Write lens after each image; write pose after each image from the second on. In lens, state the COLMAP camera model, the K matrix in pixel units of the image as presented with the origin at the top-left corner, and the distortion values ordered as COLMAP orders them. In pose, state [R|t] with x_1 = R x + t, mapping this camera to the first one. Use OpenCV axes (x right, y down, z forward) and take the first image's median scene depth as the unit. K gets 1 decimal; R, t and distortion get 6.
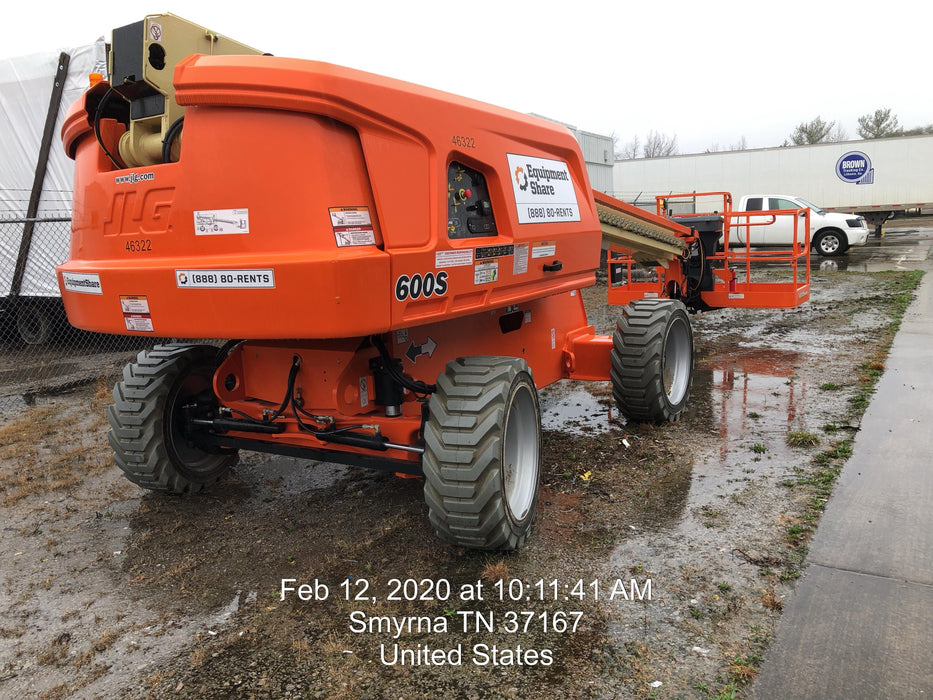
lens RADIAL K [[760.3, 0, 466.5], [0, 760.3, 350.0], [0, 0, 1]] dist [0.103947, -0.197606]
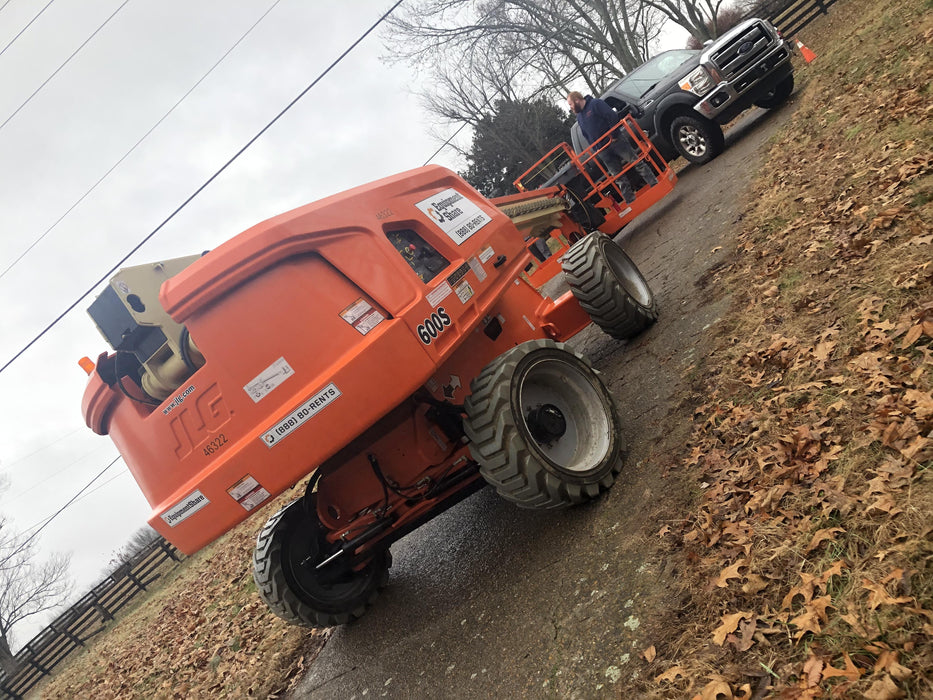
lens RADIAL K [[772.0, 0, 506.2], [0, 772.0, 343.8], [0, 0, 1]] dist [0.000123, -0.010483]
pose [[0.790749, -0.595930, 0.139943, -0.148866], [0.605311, 0.795274, -0.033733, 0.045447], [-0.091190, 0.111383, 0.989585, -0.193828]]
